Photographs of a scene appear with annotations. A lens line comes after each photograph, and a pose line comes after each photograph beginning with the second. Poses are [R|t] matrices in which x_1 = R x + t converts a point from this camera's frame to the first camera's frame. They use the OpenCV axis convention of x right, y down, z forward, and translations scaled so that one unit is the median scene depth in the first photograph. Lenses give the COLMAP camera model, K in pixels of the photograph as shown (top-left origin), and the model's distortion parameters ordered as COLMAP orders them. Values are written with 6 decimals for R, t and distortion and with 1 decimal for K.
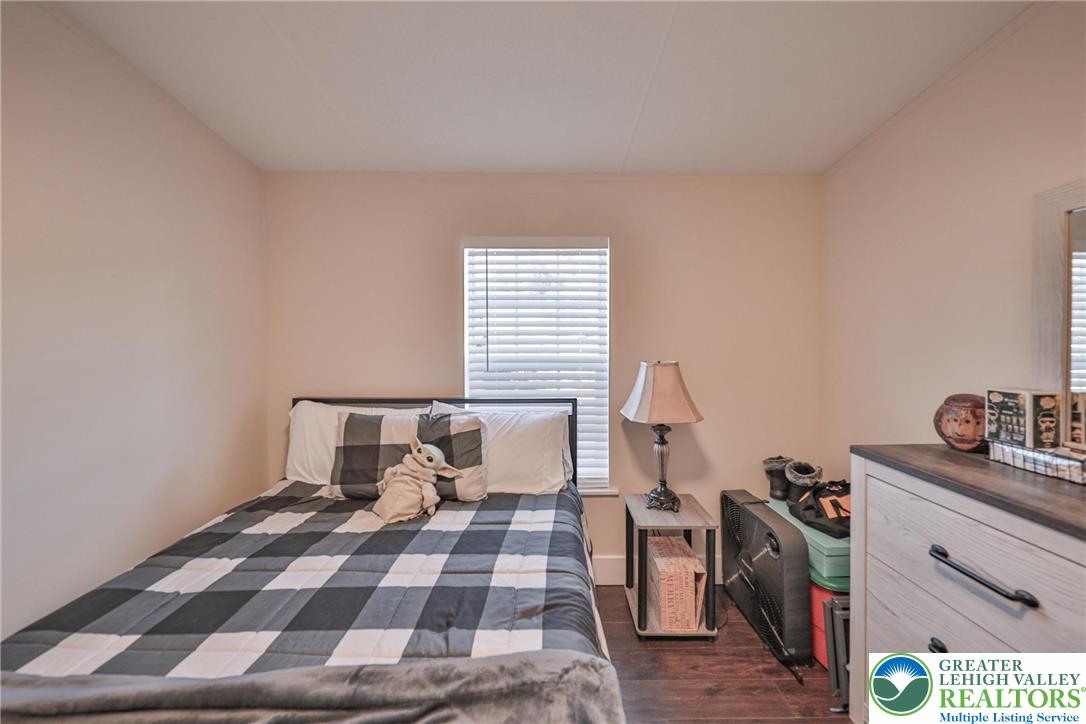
lens RADIAL K [[403.6, 0, 543.6], [0, 403.6, 337.5], [0, 0, 1]] dist [0.001768, -0.005120]
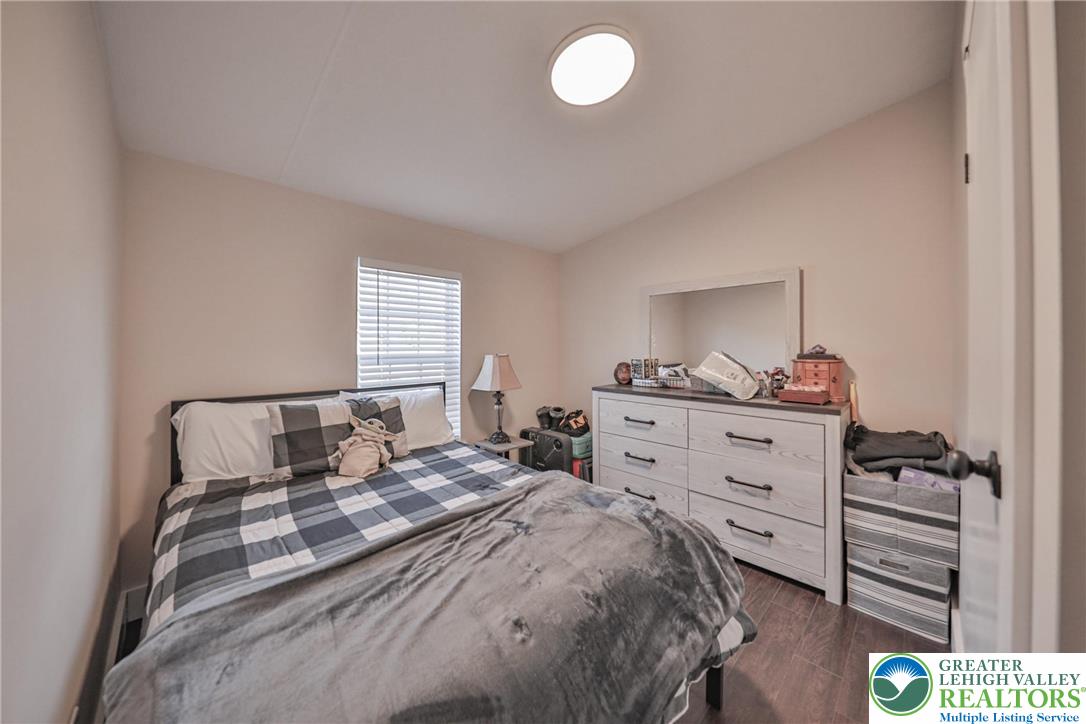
lens RADIAL K [[388.0, 0, 540.9], [0, 388.0, 351.6], [0, 0, 1]] dist [-0.000043, -0.004293]
pose [[0.710097, -0.008311, 0.704055, -0.775904], [0.005236, 0.999965, 0.006523, 0.041849], [-0.704084, -0.000946, 0.710116, -0.274078]]
